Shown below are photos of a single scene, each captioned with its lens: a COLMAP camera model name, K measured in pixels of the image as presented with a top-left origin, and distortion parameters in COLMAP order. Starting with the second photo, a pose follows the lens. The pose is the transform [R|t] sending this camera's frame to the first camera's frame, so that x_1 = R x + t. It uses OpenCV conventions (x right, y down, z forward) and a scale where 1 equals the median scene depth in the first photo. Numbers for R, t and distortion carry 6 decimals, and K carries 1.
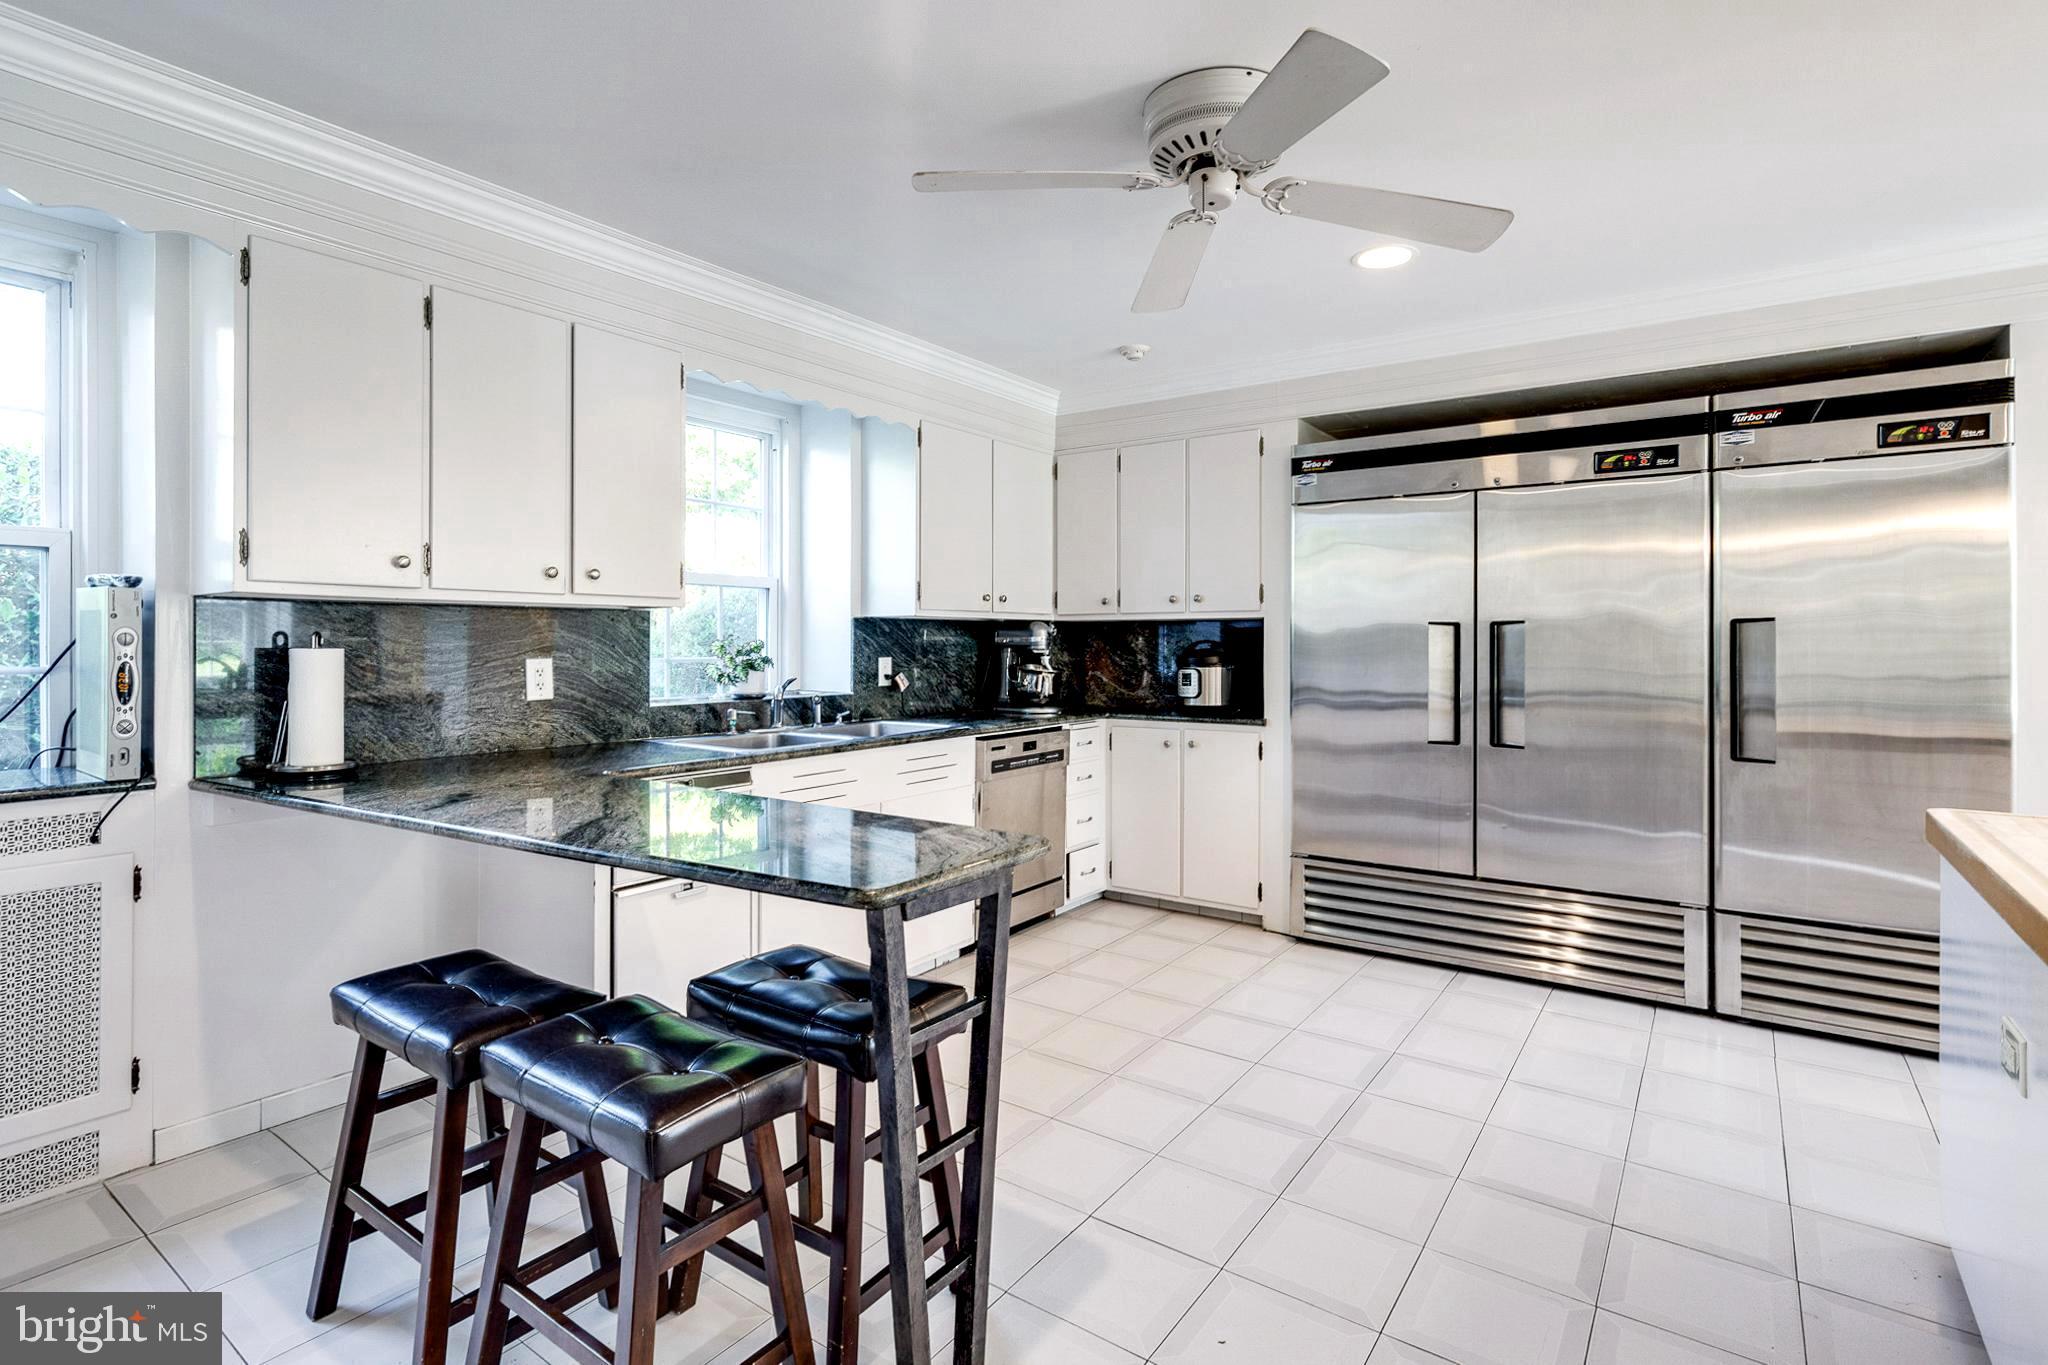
lens RADIAL K [[986.6, 0, 1020.8], [0, 986.6, 648.5], [0, 0, 1]] dist [-0.000631, -0.000037]
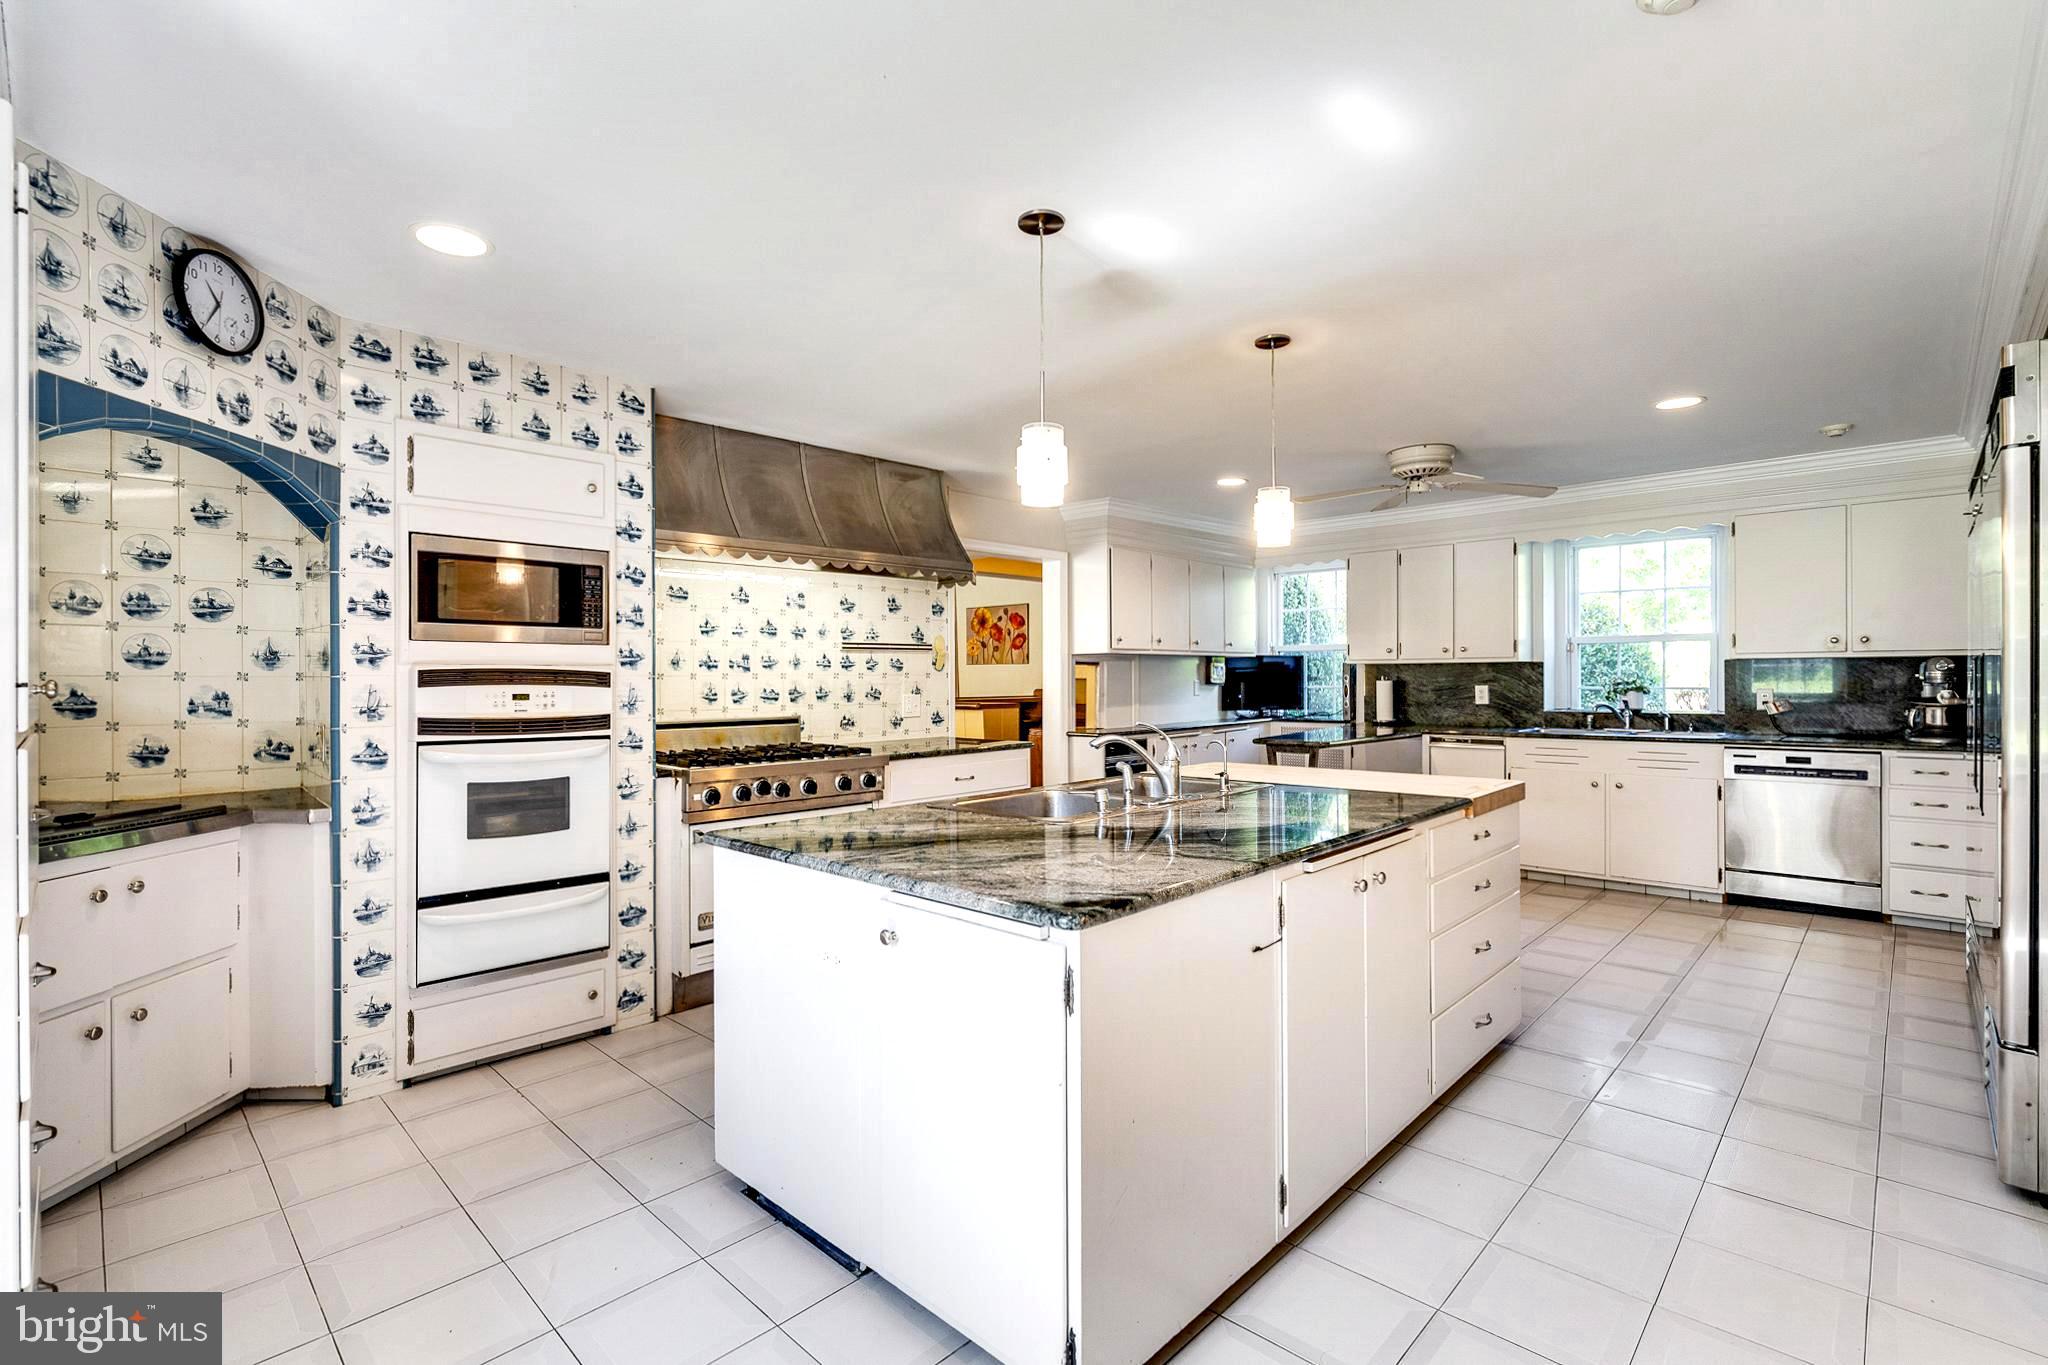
lens RADIAL K [[918.5, 0, 1024.0], [0, 918.5, 682.5], [0, 0, 1]] dist [0.000011, -0.000001]
pose [[-0.140759, 0.007194, -0.990018, 1.574501], [0.004465, 0.999968, 0.006631, -0.013904], [0.990034, -0.003487, -0.140787, 0.237154]]
